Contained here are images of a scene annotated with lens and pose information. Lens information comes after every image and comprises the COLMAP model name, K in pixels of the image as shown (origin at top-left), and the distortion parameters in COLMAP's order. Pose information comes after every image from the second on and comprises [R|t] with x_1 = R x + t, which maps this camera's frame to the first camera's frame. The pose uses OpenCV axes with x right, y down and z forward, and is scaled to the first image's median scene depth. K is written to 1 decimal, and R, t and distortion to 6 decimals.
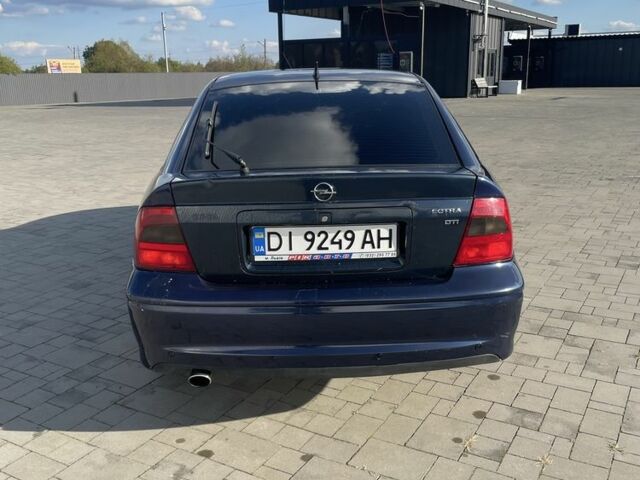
lens RADIAL K [[650.0, 0, 317.2], [0, 650.0, 231.3], [0, 0, 1]] dist [0.086072, -0.137710]
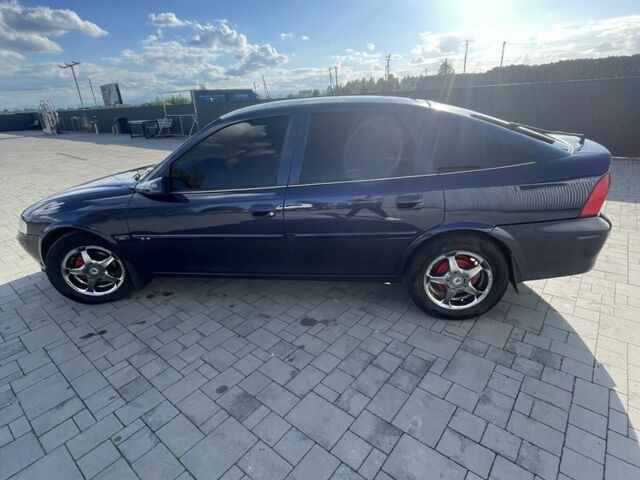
lens RADIAL K [[346.3, 0, 321.4], [0, 346.3, 237.0], [0, 0, 1]] dist [-0.004482, 0.000397]
pose [[0.159840, -0.355614, 0.920864, -0.860788], [0.277057, 0.911523, 0.303916, -0.245924], [-0.947465, 0.206554, 0.244223, 1.059307]]
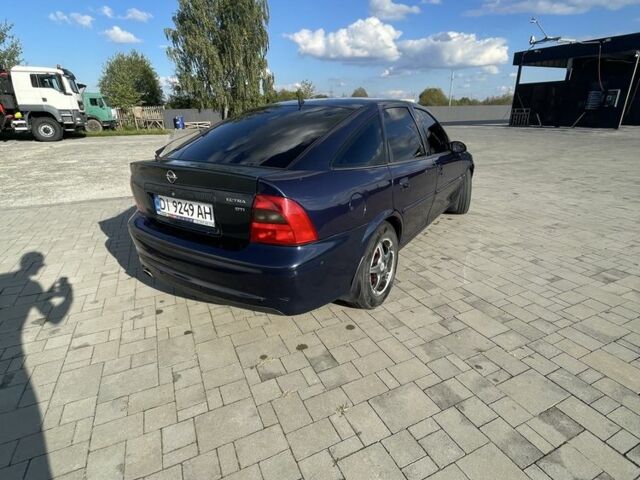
lens RADIAL K [[346.3, 0, 321.4], [0, 346.3, 237.0], [0, 0, 1]] dist [-0.004482, 0.000397]
pose [[0.825006, 0.199935, -0.528574, 0.518854], [-0.133285, 0.977779, 0.161815, -0.068388], [0.549181, -0.063048, 0.833322, 0.334159]]
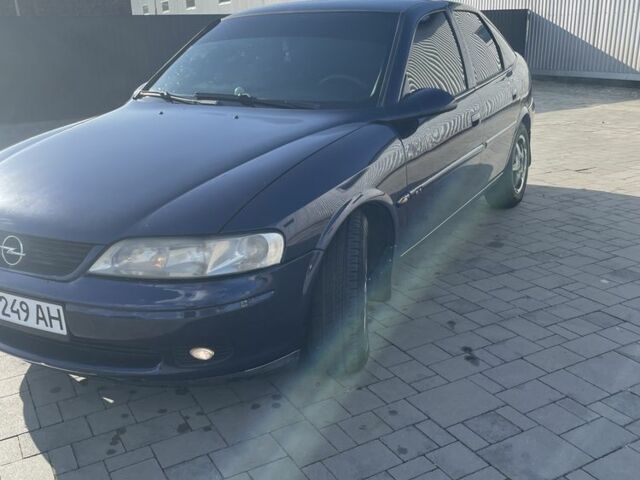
lens RADIAL K [[650.0, 0, 317.2], [0, 650.0, 231.3], [0, 0, 1]] dist [0.086072, -0.137710]
pose [[-0.864573, -0.107978, 0.490769, -0.567565], [0.160472, 0.866177, 0.473272, -0.500657], [-0.476196, 0.487933, -0.731546, 2.281804]]
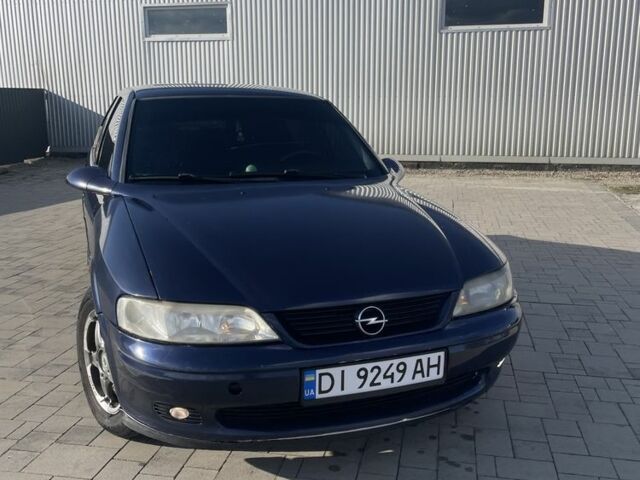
lens RADIAL K [[647.7, 0, 330.1], [0, 647.7, 239.3], [0, 0, 1]] dist [0.095208, -0.141892]
pose [[-0.941056, 0.088035, -0.326595, 0.225438], [-0.064083, 0.901650, 0.427693, -0.582402], [0.332126, 0.423412, -0.842861, 2.467575]]
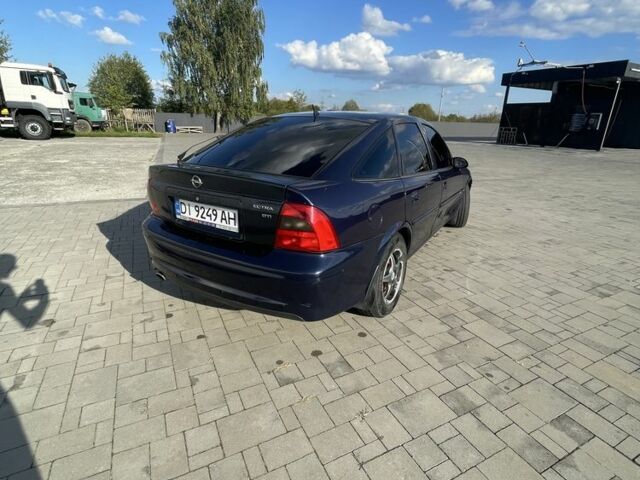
lens RADIAL K [[346.3, 0, 321.4], [0, 346.3, 237.0], [0, 0, 1]] dist [-0.004482, 0.000397]
pose [[0.838567, 0.211928, -0.501888, 0.480291], [-0.168717, 0.976969, 0.130640, -0.060711], [0.518015, -0.024874, 0.855010, 0.291107]]
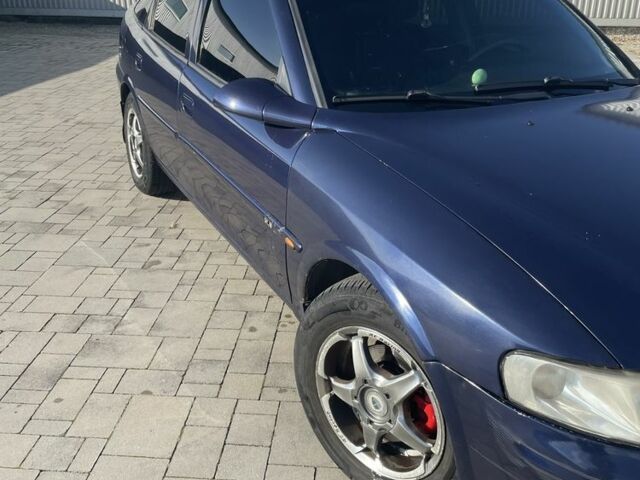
lens RADIAL K [[644.8, 0, 316.3], [0, 644.8, 232.4], [0, 0, 1]] dist [0.092768, -0.119130]
pose [[-0.901474, 0.187222, -0.390247, 0.448064], [-0.090361, 0.800339, 0.592700, -0.501248], [0.423297, 0.569566, -0.704567, 2.044154]]
